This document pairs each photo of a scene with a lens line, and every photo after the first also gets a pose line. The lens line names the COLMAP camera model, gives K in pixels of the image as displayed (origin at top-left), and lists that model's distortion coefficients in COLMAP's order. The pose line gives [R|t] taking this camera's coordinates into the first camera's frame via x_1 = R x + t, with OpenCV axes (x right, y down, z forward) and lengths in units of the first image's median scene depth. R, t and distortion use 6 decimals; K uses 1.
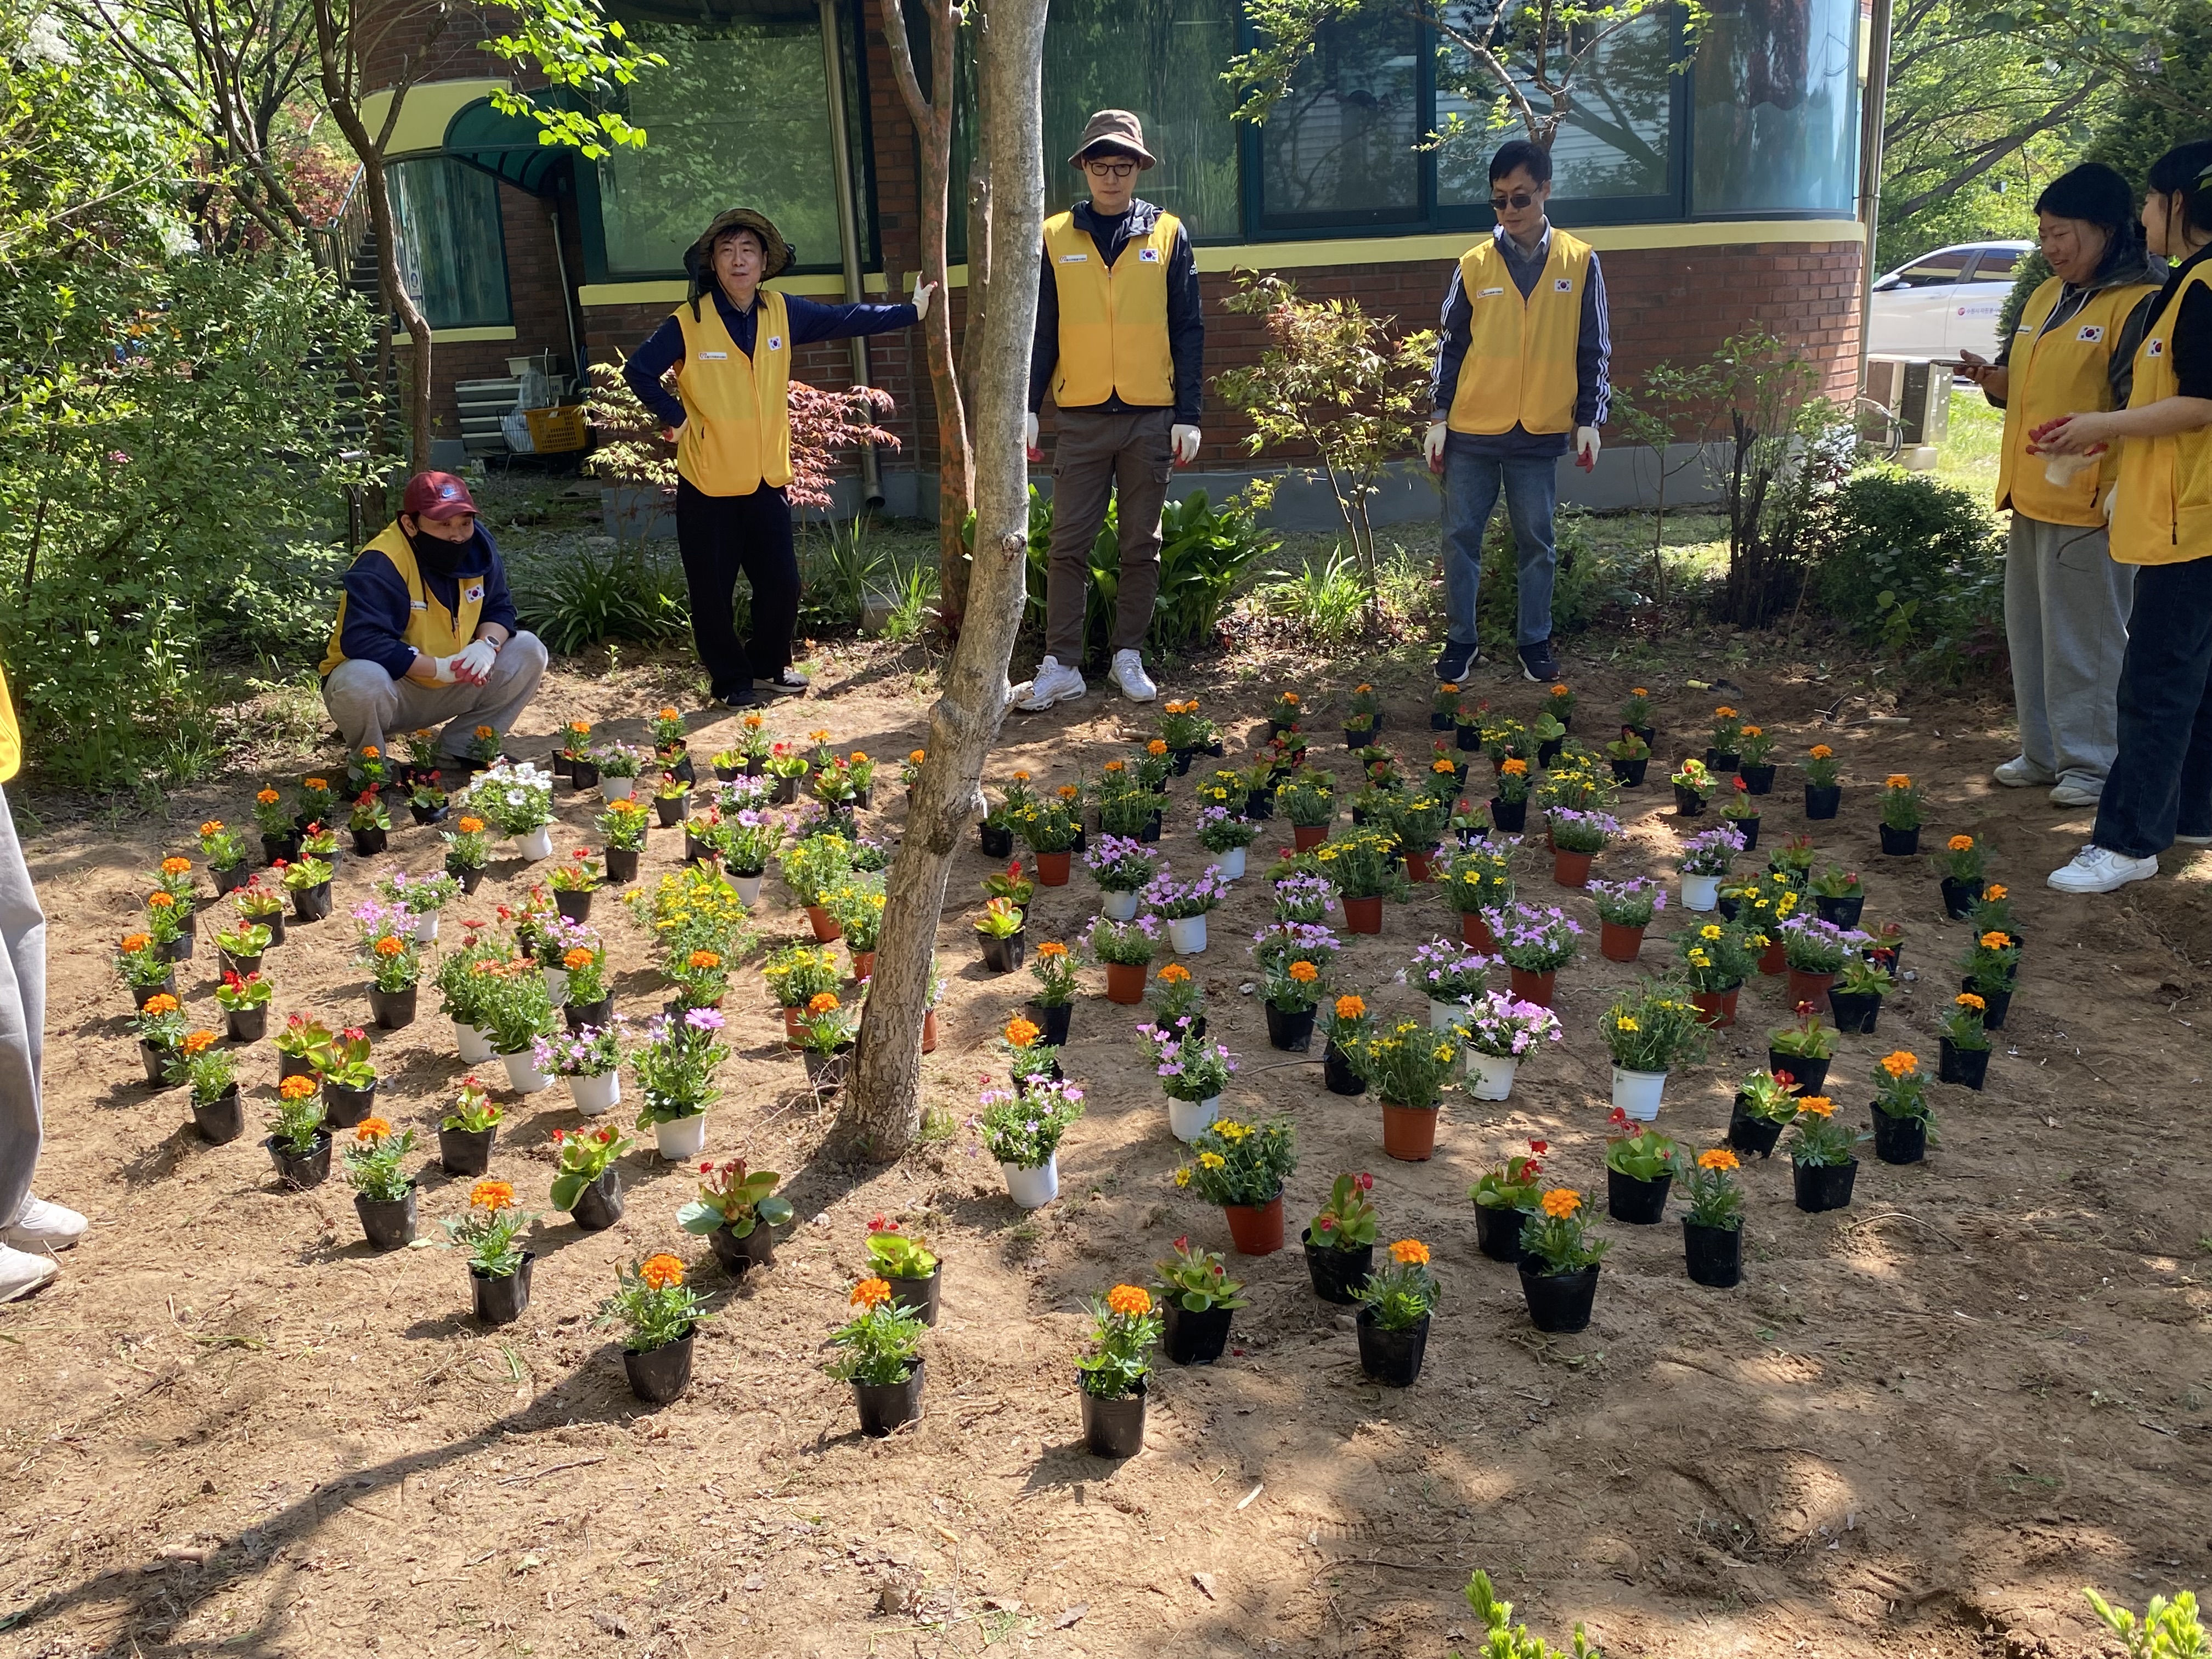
lens RADIAL K [[1755.9, 0, 1106.0], [0, 1755.9, 829.5], [0, 0, 1]] dist [0.010908, 0.000768]
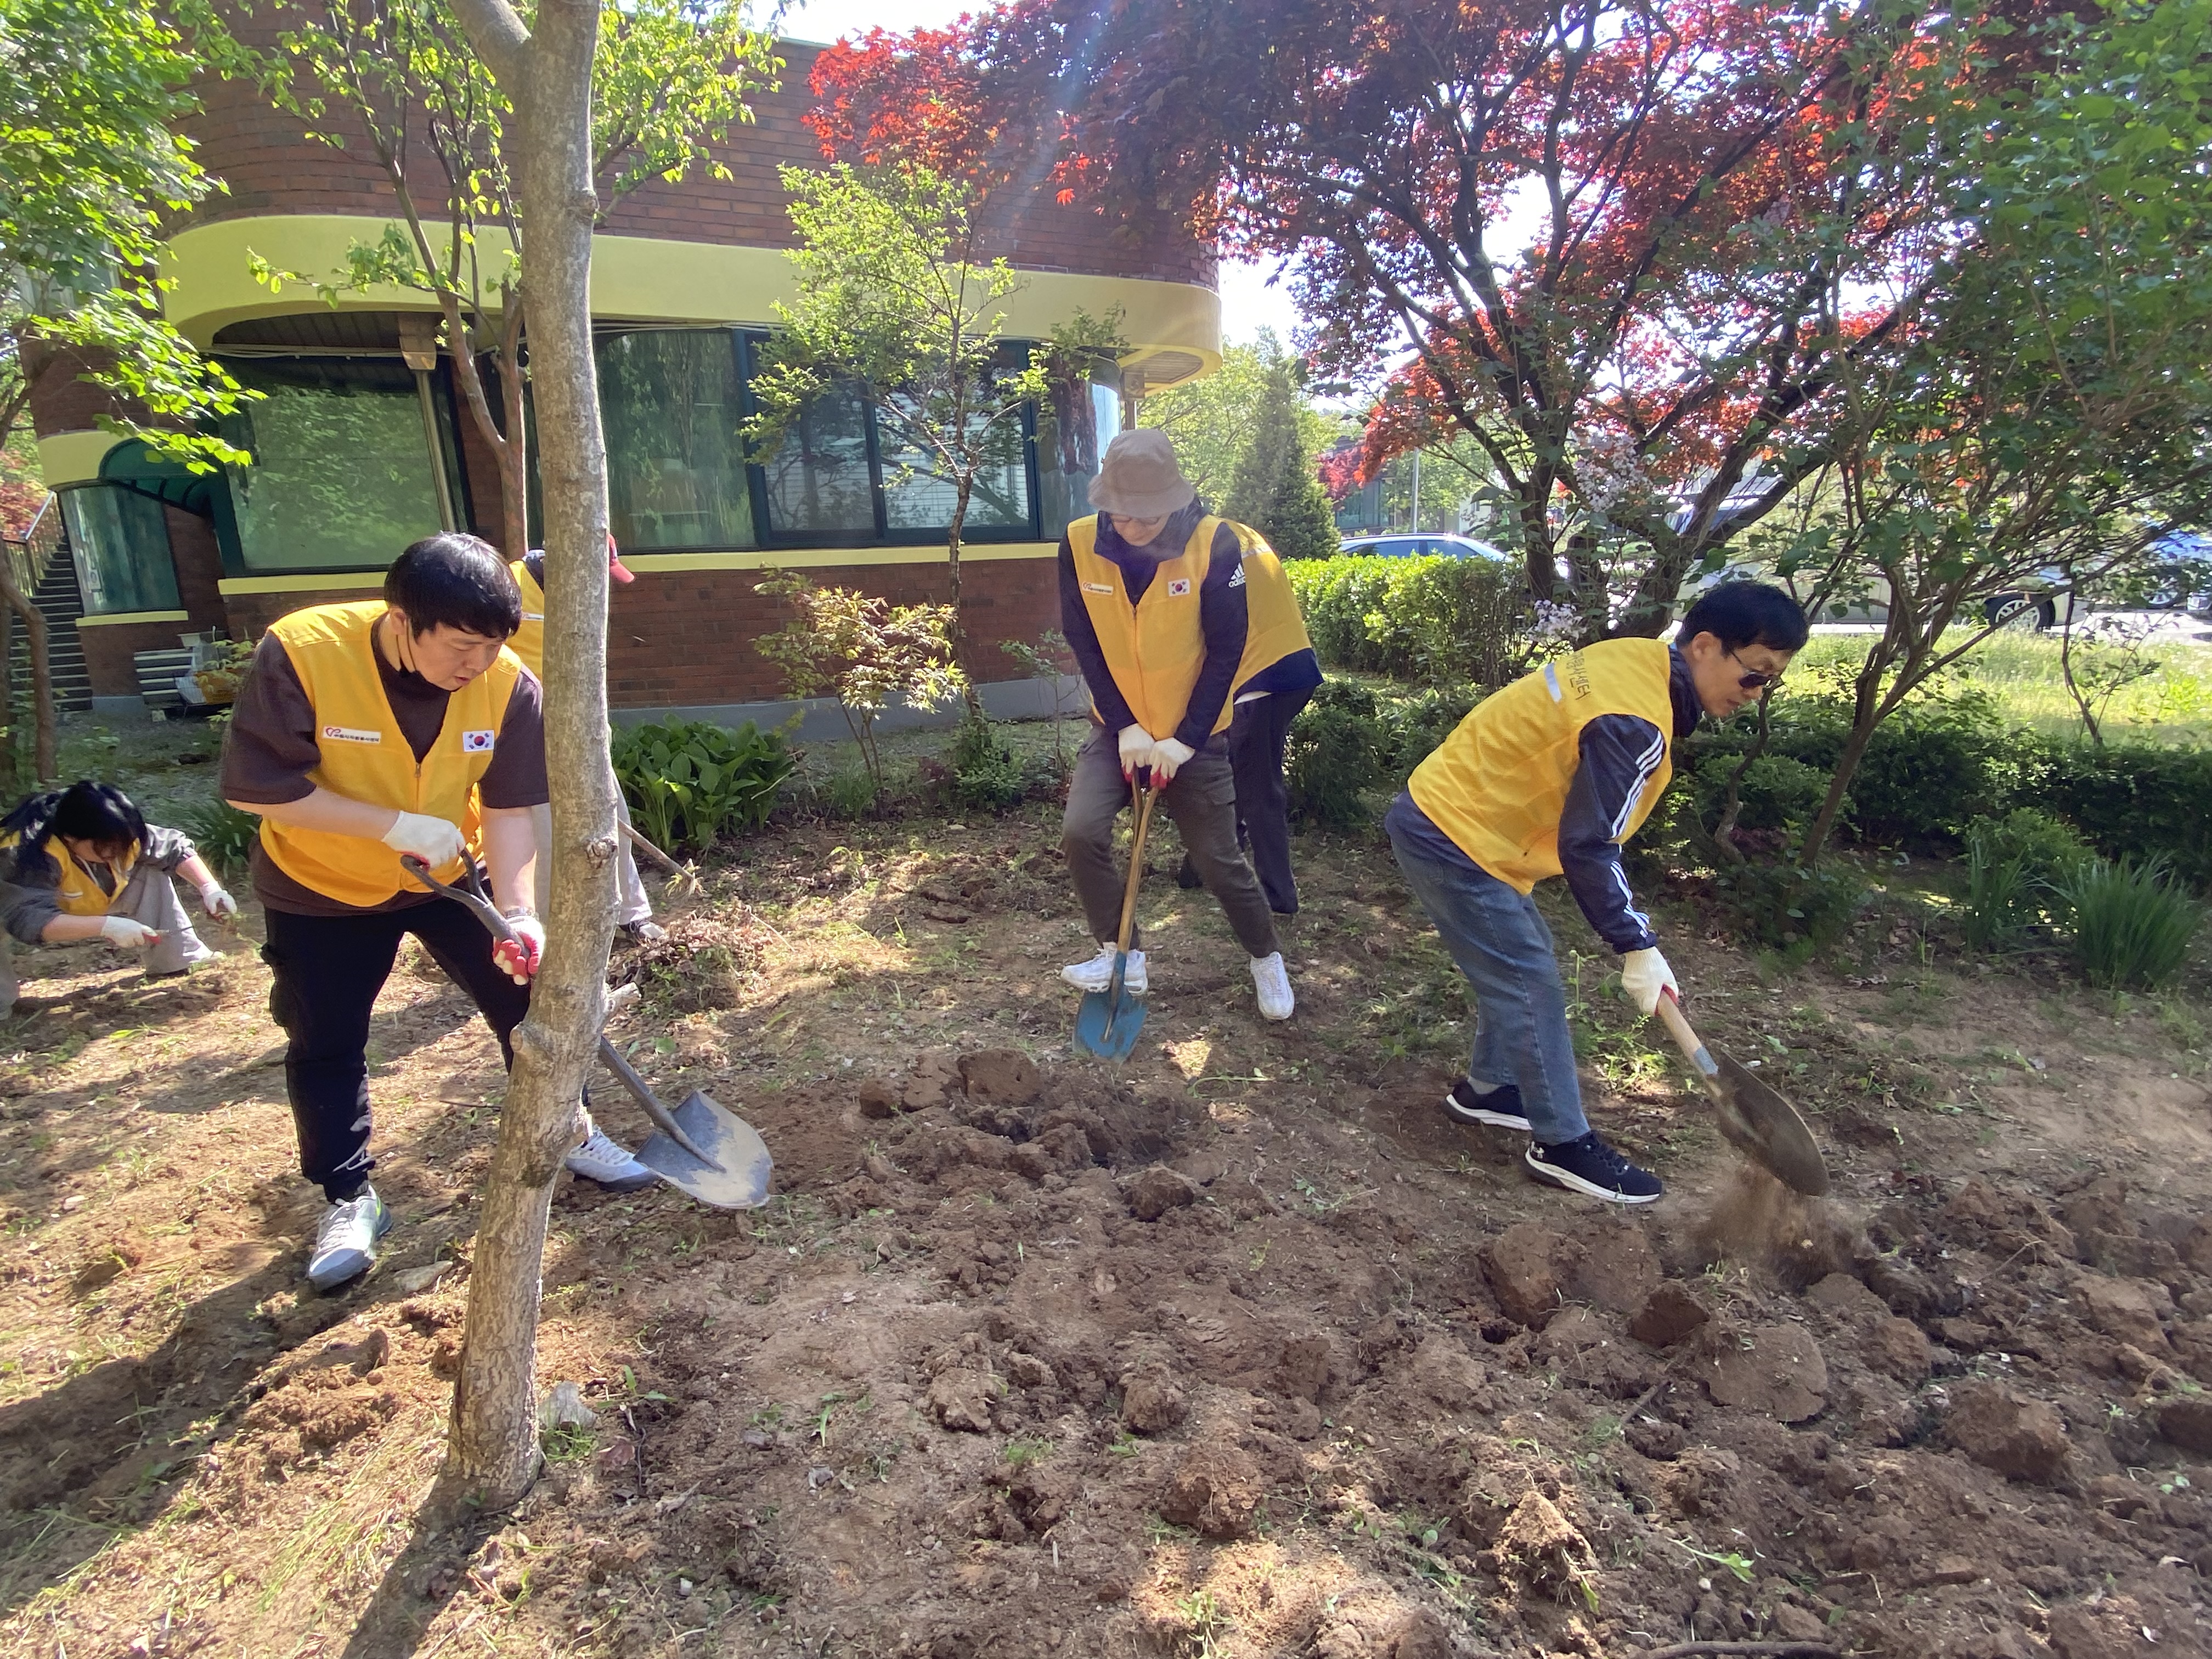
lens RADIAL K [[1112.8, 0, 1106.0], [0, 1112.8, 829.5], [0, 0, 1]] dist [0.031175, -0.040919]
pose [[0.932137, -0.077611, 0.353691, -0.004497], [0.105829, 0.992504, -0.061120, -0.036689], [-0.346296, 0.094403, 0.933363, 0.126197]]
